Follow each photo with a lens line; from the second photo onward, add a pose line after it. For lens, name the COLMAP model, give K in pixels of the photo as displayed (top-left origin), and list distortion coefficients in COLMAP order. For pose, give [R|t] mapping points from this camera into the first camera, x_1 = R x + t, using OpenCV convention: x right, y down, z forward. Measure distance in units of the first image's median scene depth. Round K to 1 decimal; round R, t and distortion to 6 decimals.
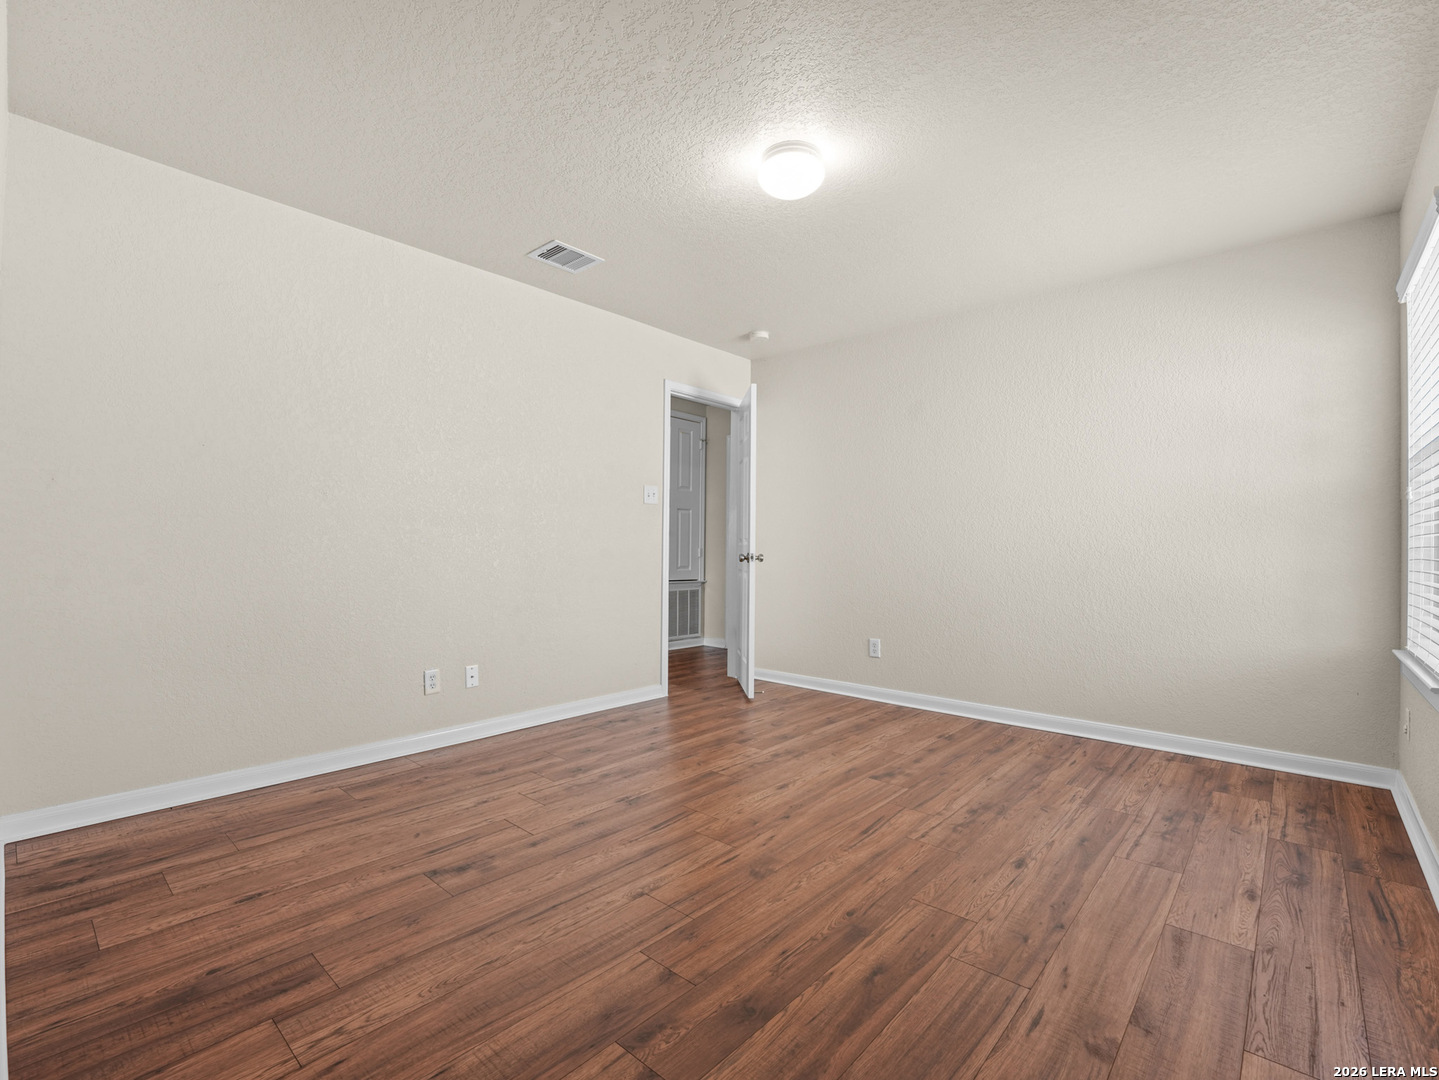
lens RADIAL K [[658.5, 0, 725.8], [0, 658.5, 542.6], [0, 0, 1]] dist [-0.029079, 0.001907]
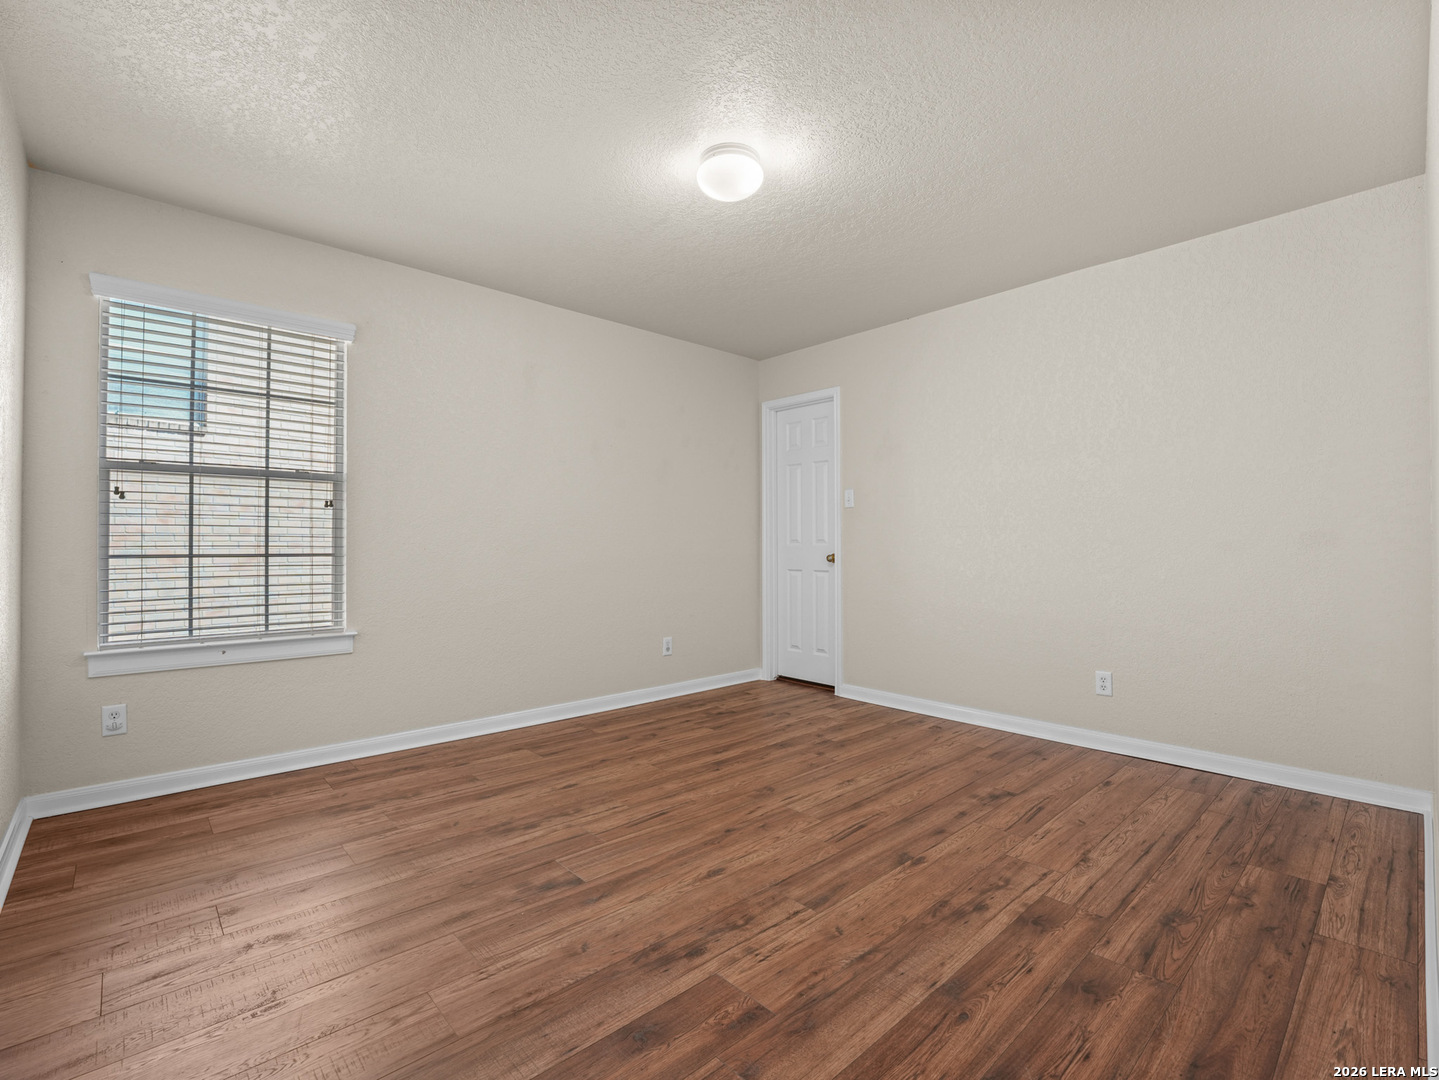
lens RADIAL K [[658.5, 0, 722.9], [0, 658.5, 542.9], [0, 0, 1]] dist [-0.029079, 0.001907]
pose [[-0.994569, -0.007193, 0.103833, 0.004508], [-0.008354, 0.999907, -0.010748, 0.007358], [-0.103746, -0.011557, -0.994537, 2.019829]]
